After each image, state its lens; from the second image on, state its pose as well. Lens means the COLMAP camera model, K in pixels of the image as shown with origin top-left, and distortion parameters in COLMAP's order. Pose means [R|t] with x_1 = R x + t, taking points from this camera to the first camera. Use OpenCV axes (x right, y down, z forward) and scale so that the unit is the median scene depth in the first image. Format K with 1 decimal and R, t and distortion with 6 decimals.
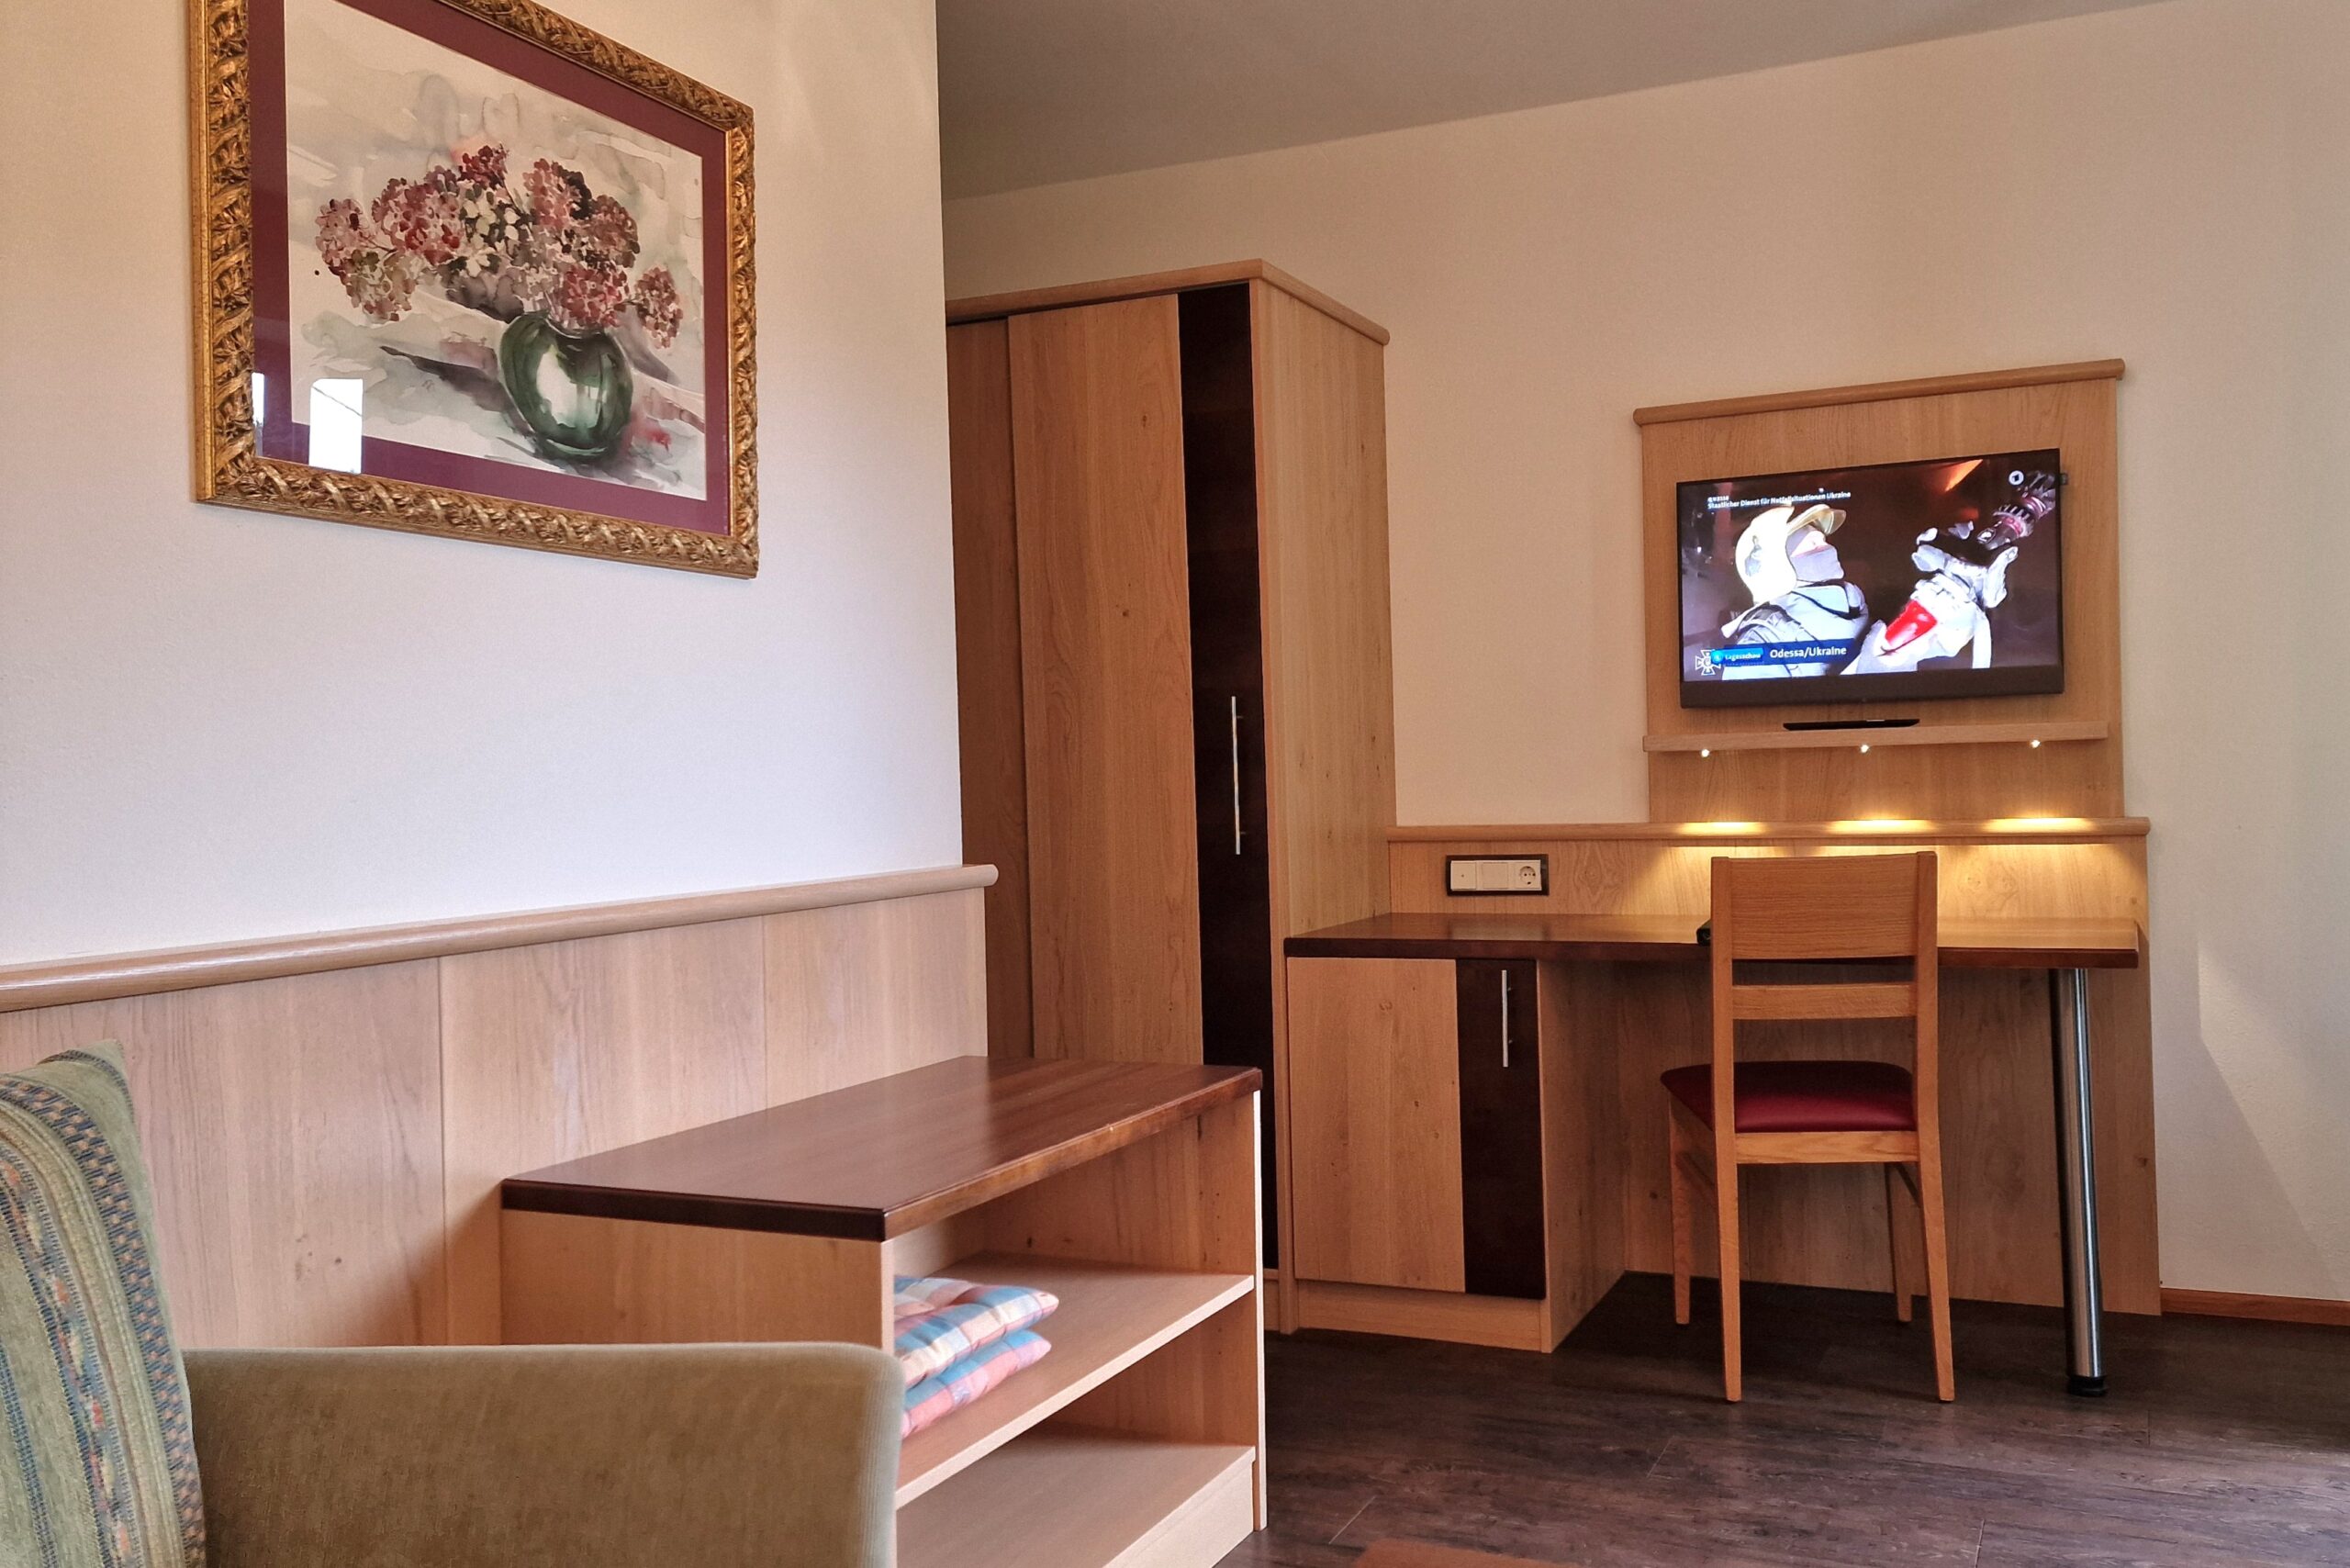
lens RADIAL K [[1864.1, 0, 1328.7], [0, 1864.1, 775.9], [0, 0, 1]] dist [0.093789, -0.101046]
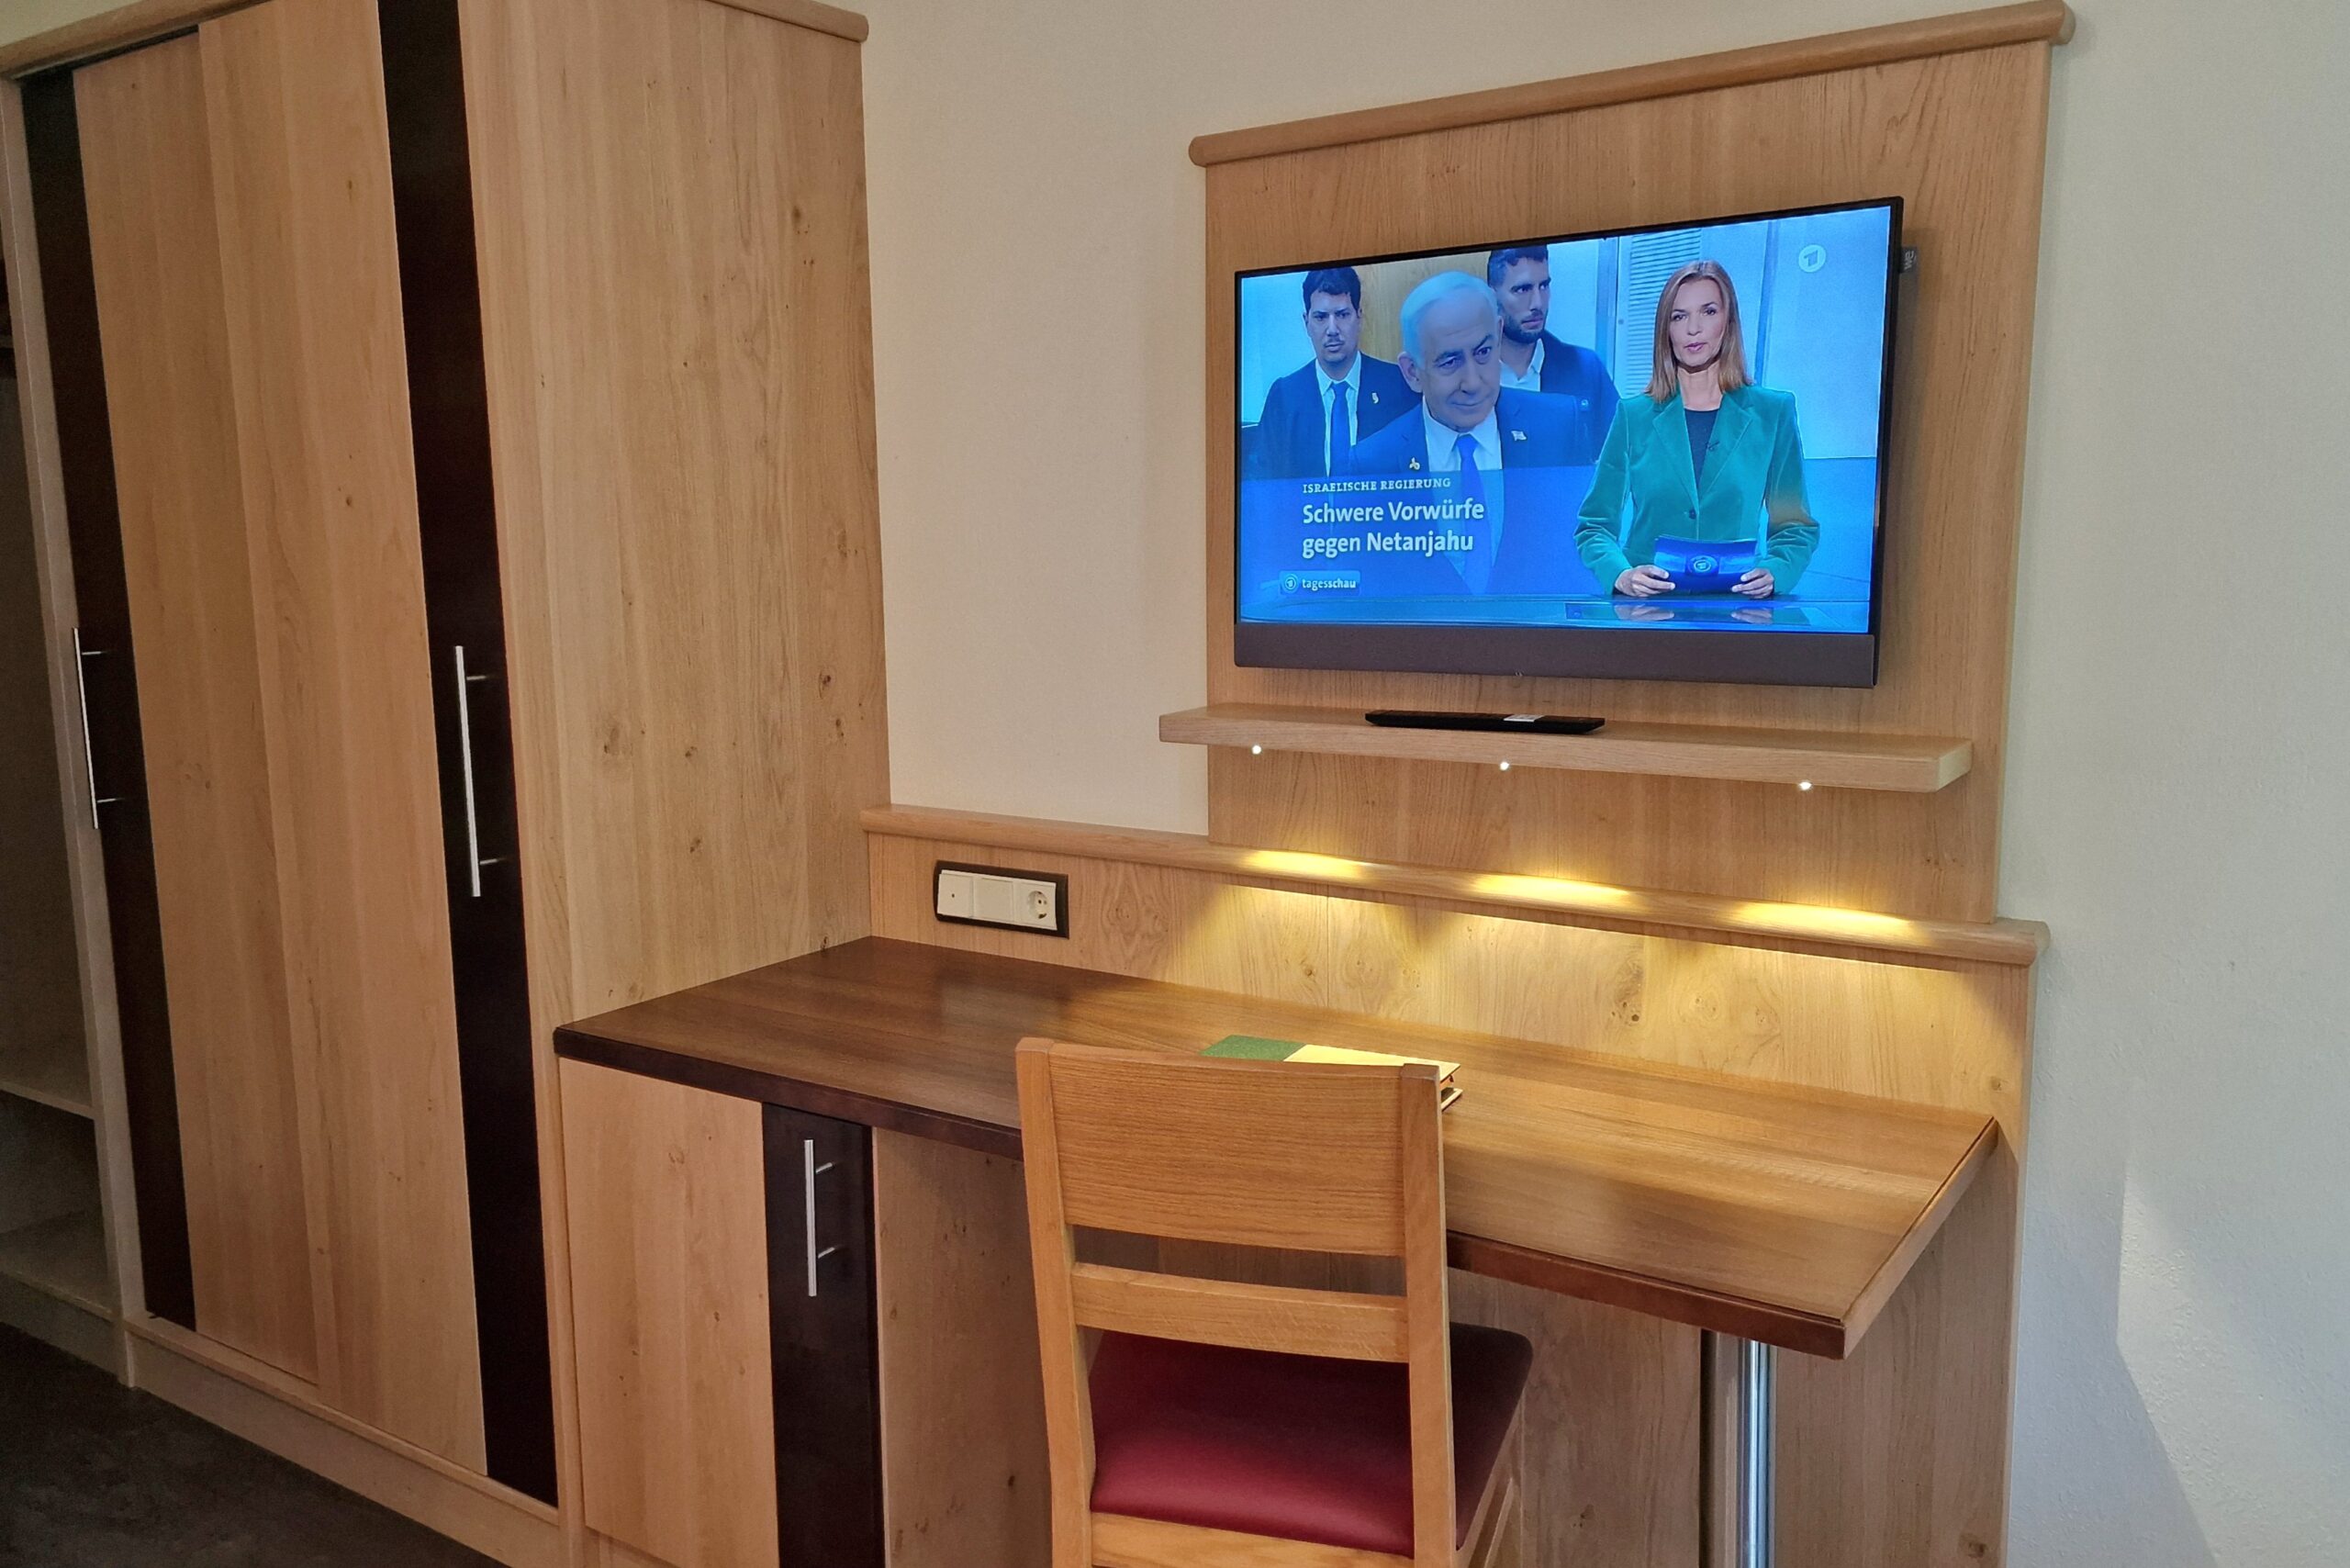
lens RADIAL K [[1849.6, 0, 1048.6], [0, 1849.6, 778.8], [0, 0, 1]] dist [0.097200, -0.103794]
pose [[0.971539, 0.040276, -0.233429, 0.431759], [-0.006591, 0.989654, 0.143321, -0.135787], [0.236786, -0.137704, 0.961754, 0.666406]]
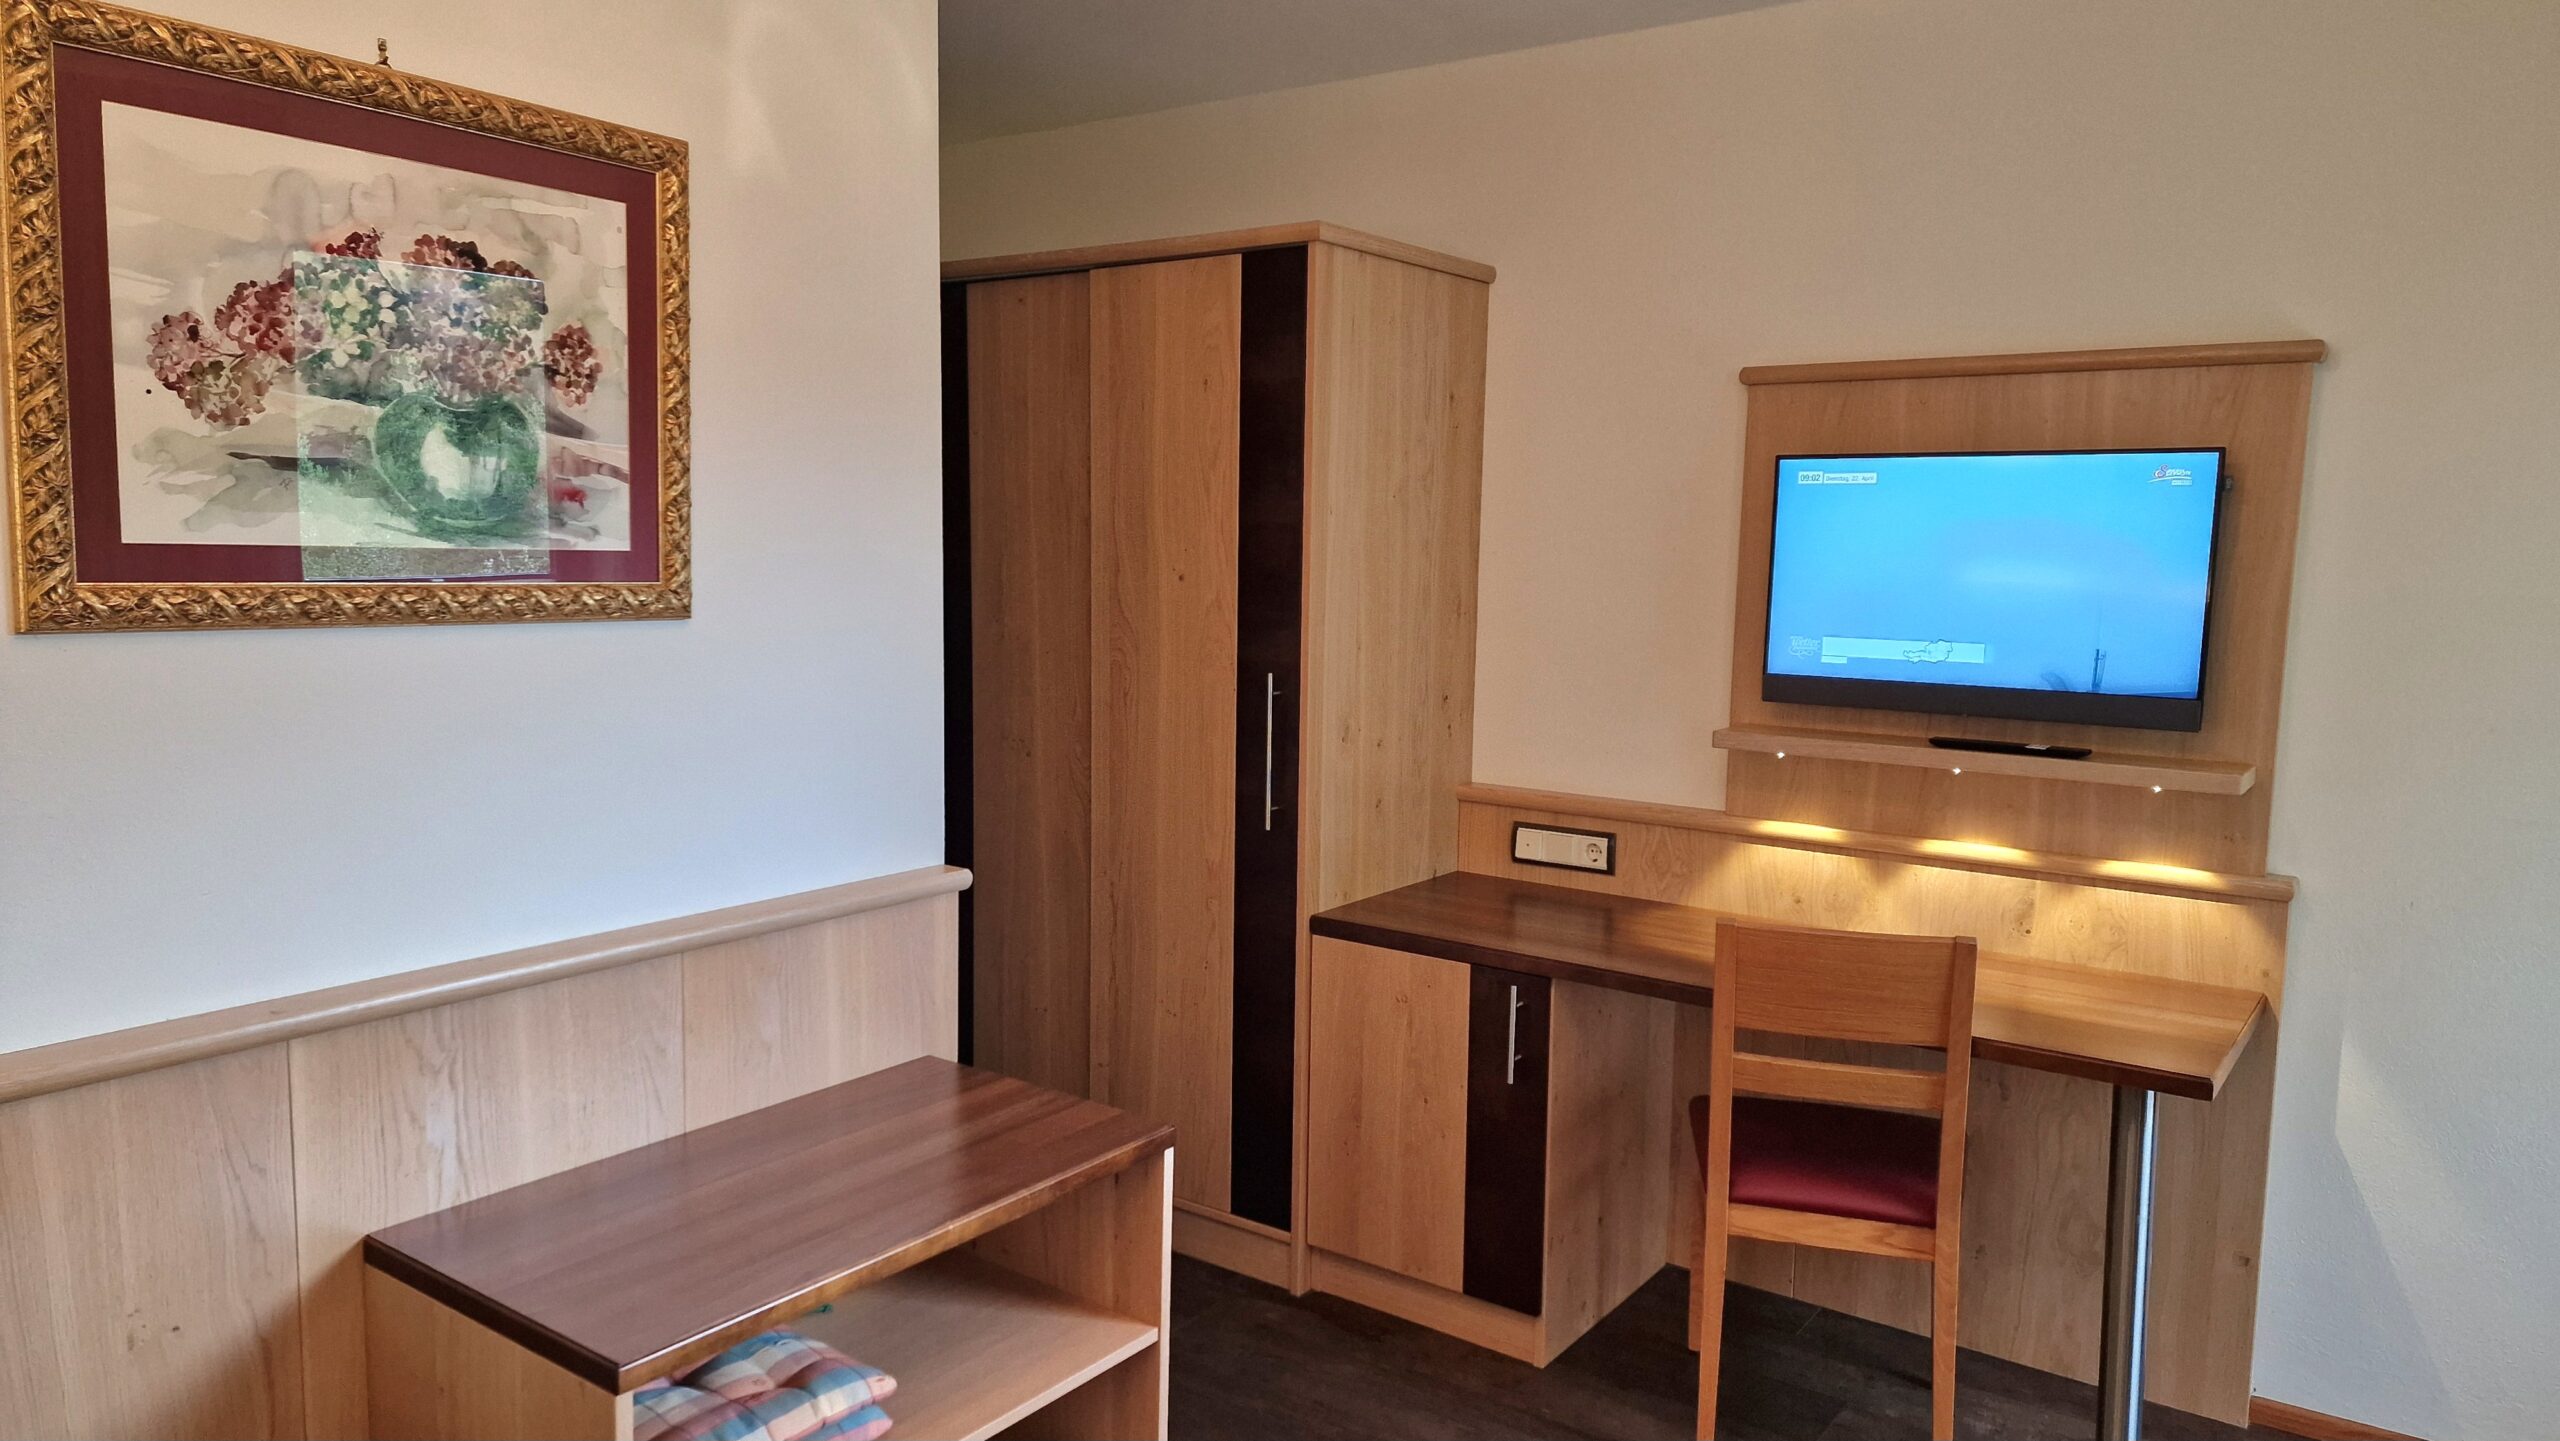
lens RADIAL K [[1687.0, 0, 1224.8], [0, 1687.0, 724.6], [0, 0, 1]] dist [0.091655, -0.093760]
pose [[0.968657, 0.068276, -0.238836, 0.213391], [-0.041480, 0.992444, 0.115478, -0.178692], [0.244915, -0.101952, 0.964169, 0.189908]]
